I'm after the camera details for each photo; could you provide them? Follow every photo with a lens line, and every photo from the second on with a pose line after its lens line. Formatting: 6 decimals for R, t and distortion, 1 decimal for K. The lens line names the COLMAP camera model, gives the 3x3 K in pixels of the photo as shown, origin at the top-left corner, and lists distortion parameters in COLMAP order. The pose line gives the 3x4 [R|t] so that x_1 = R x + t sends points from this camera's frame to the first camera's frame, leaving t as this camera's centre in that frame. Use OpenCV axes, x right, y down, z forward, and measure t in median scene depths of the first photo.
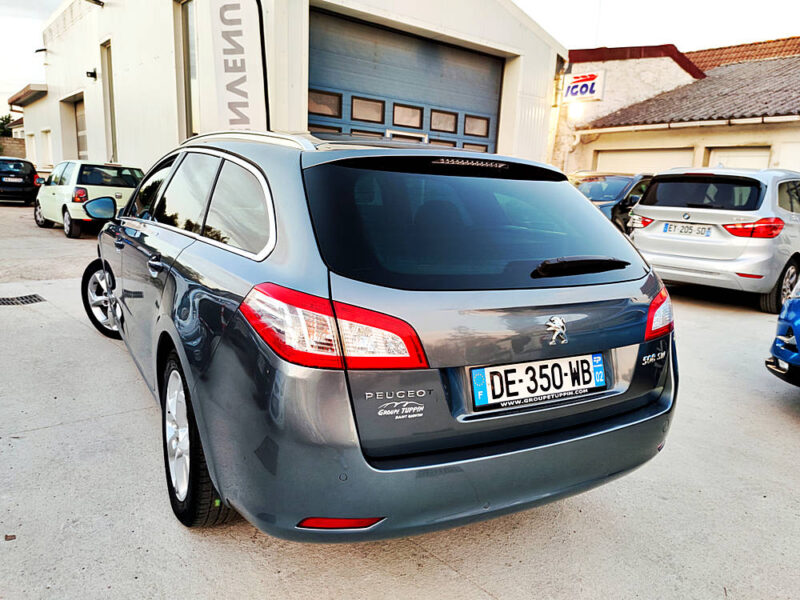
lens RADIAL K [[592.8, 0, 398.8], [0, 592.8, 303.4], [0, 0, 1]] dist [0.061617, -0.053771]
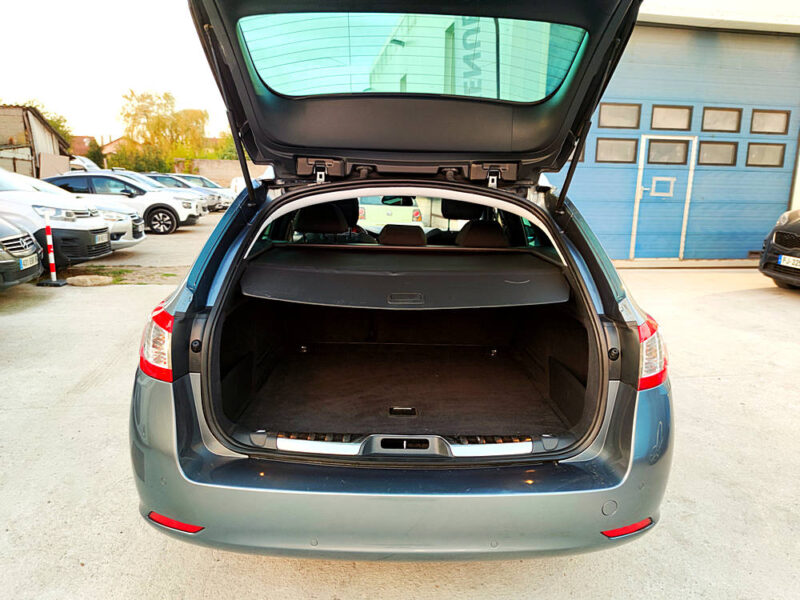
lens RADIAL K [[597.0, 0, 406.8], [0, 597.0, 303.6], [0, 0, 1]] dist [0.066834, -0.053424]
pose [[0.877833, 0.060827, -0.475088, 0.145755], [-0.070675, 0.997495, -0.002876, -0.010817], [0.473723, 0.036102, 0.879934, 0.042223]]
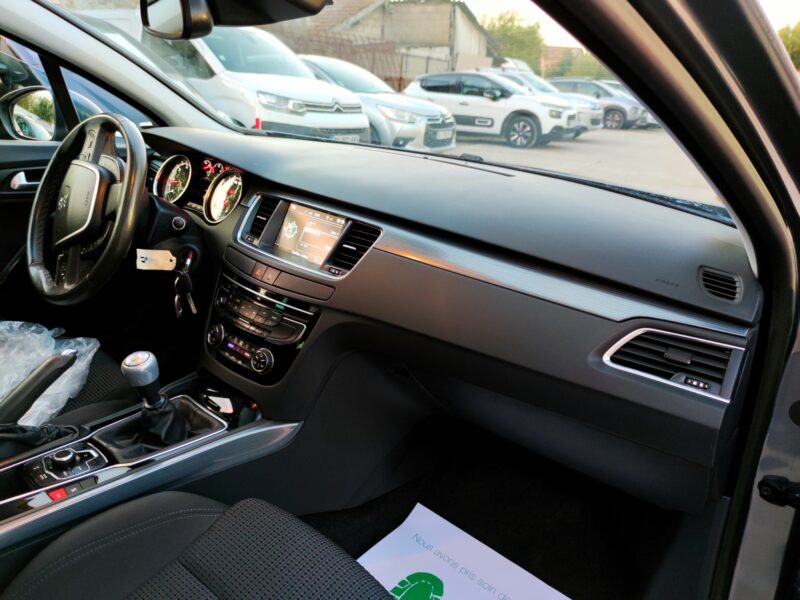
lens RADIAL K [[592.8, 0, 398.8], [0, 592.8, 303.4], [0, 0, 1]] dist [0.061617, -0.053771]
pose [[0.307638, 0.302757, -0.902051, -0.004768], [-0.230489, 0.943504, 0.238064, -0.090317], [0.923165, 0.134675, 0.360040, 0.510316]]
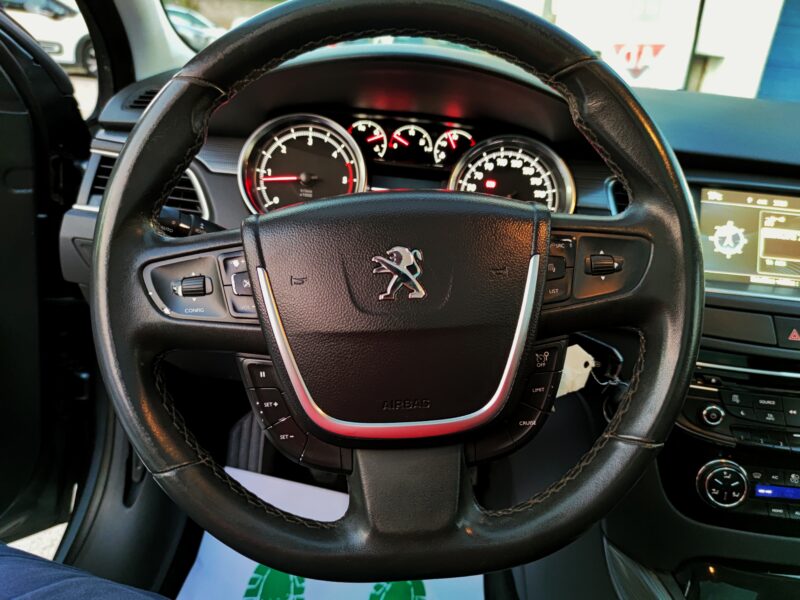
lens RADIAL K [[612.5, 0, 389.8], [0, 612.5, 302.3], [0, 0, 1]] dist [0.007572, -0.055512]
pose [[0.846375, 0.219682, -0.485170, -0.142390], [-0.138443, 0.970401, 0.197879, -0.068853], [0.514280, -0.100312, 0.851736, 0.447315]]
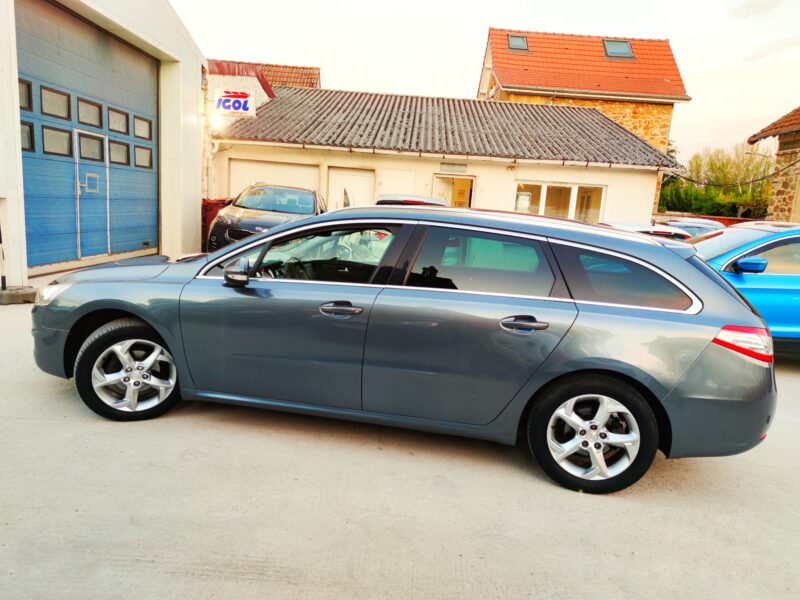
lens RADIAL K [[592.8, 0, 398.8], [0, 592.8, 303.4], [0, 0, 1]] dist [0.061617, -0.053771]
pose [[0.646184, -0.124774, 0.752913, -0.497006], [0.101417, 0.991834, 0.077328, -0.075628], [-0.756413, 0.026390, 0.653562, 0.110236]]
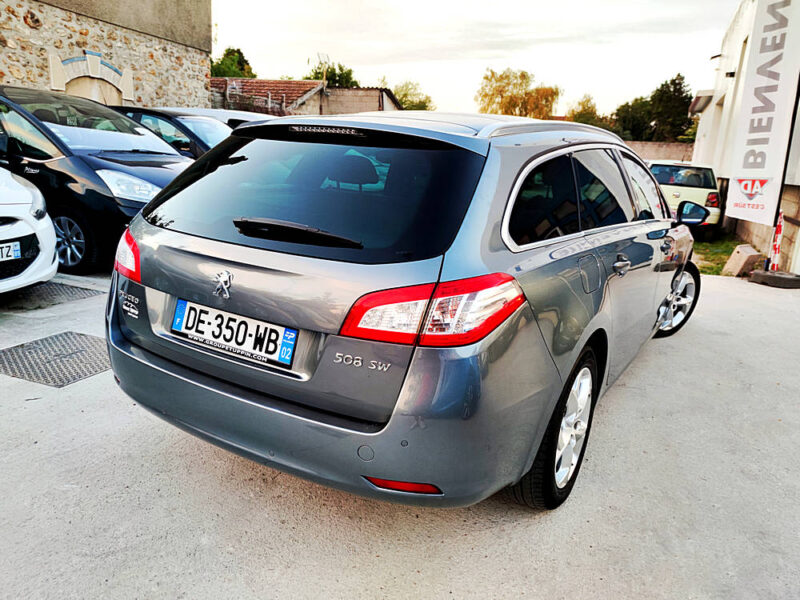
lens RADIAL K [[598.2, 0, 400.3], [0, 598.2, 303.3], [0, 0, 1]] dist [0.058809, -0.038401]
pose [[0.484441, 0.196201, -0.852538, 0.280849], [-0.207390, 0.972503, 0.105963, -0.020758], [0.849886, 0.125476, 0.511811, 0.154662]]
